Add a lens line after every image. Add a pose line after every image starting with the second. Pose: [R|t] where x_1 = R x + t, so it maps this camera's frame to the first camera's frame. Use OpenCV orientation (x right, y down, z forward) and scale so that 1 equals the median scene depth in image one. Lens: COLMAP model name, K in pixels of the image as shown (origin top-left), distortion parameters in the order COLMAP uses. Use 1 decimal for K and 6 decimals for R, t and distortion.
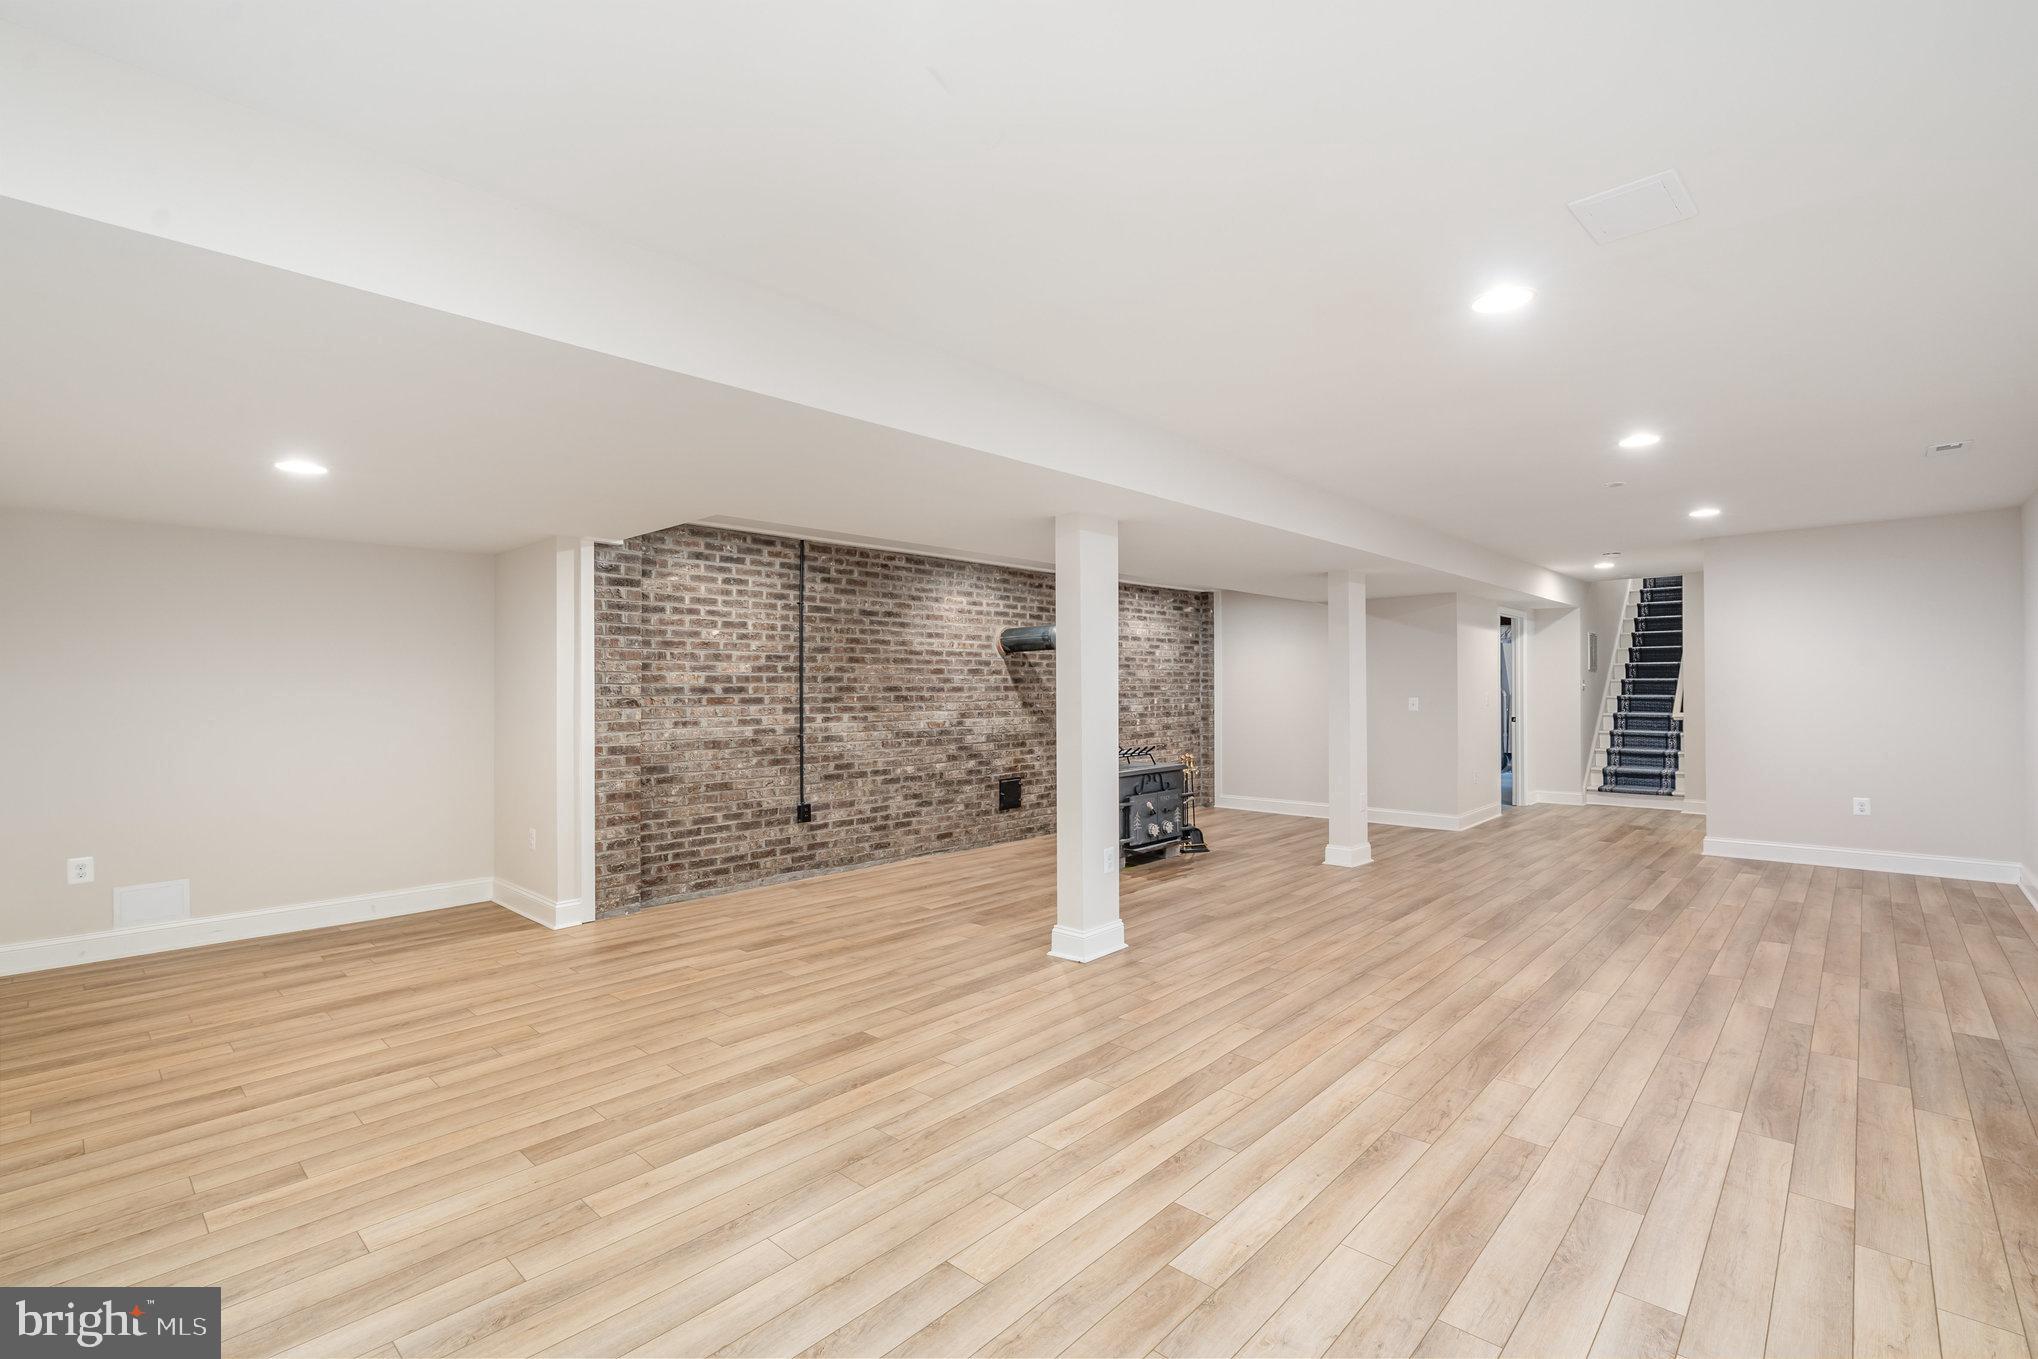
lens RADIAL K [[918.6, 0, 1015.3], [0, 918.6, 682.3], [0, 0, 1]] dist [-0.000893, -0.000824]
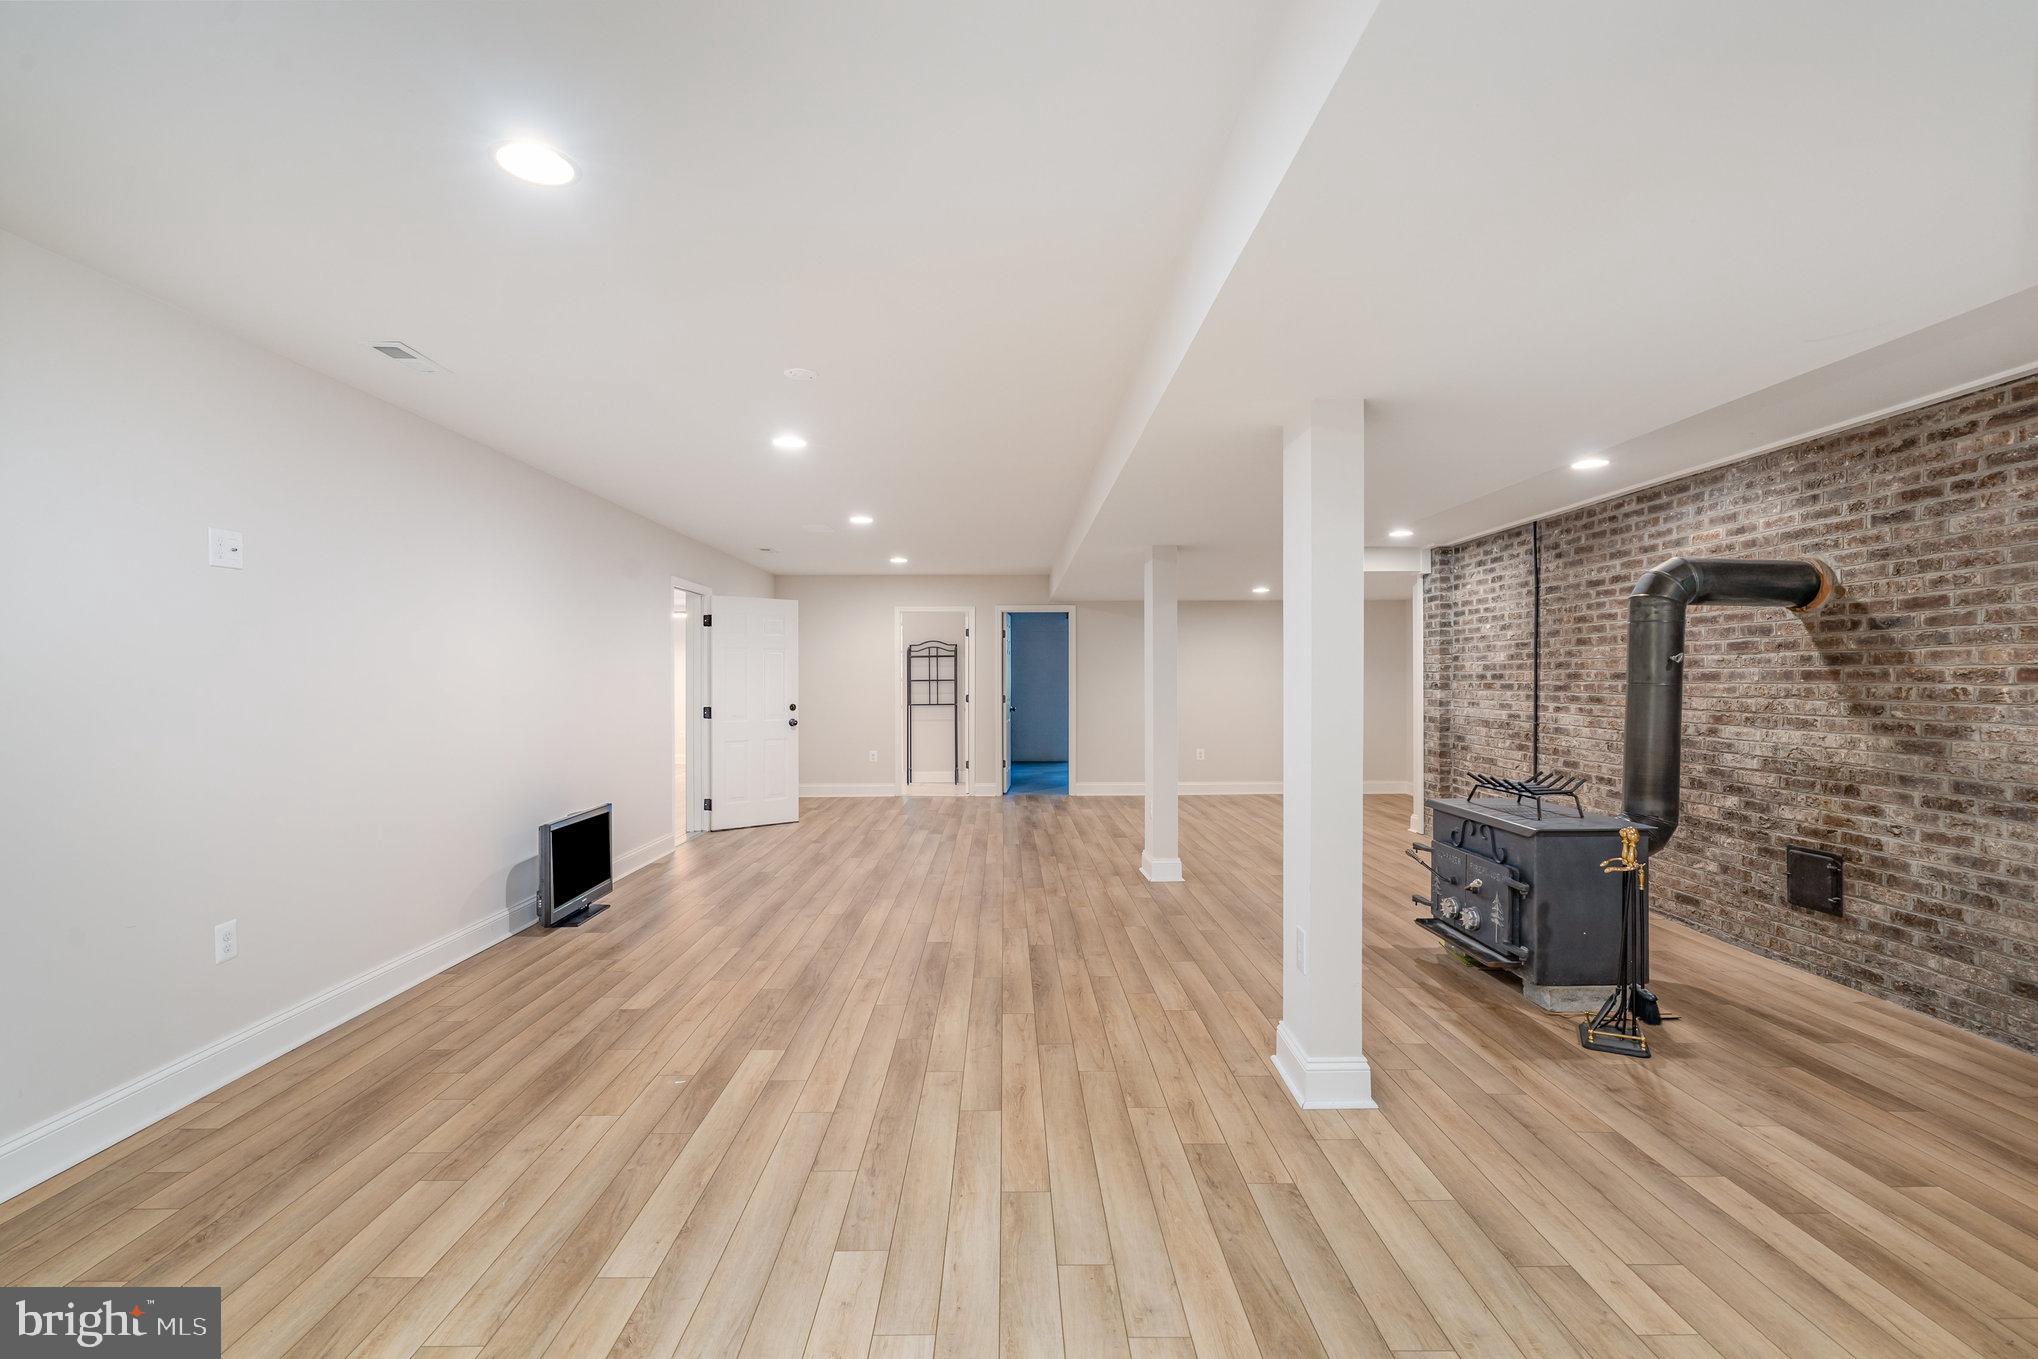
lens RADIAL K [[918.6, 0, 1017.3], [0, 918.6, 682.3], [0, 0, 1]] dist [-0.000893, -0.000824]
pose [[-0.722584, 0.010993, -0.691196, 0.779595], [0.012072, 0.999922, 0.003283, 0.003956], [0.691178, -0.005972, -0.722660, 1.238376]]
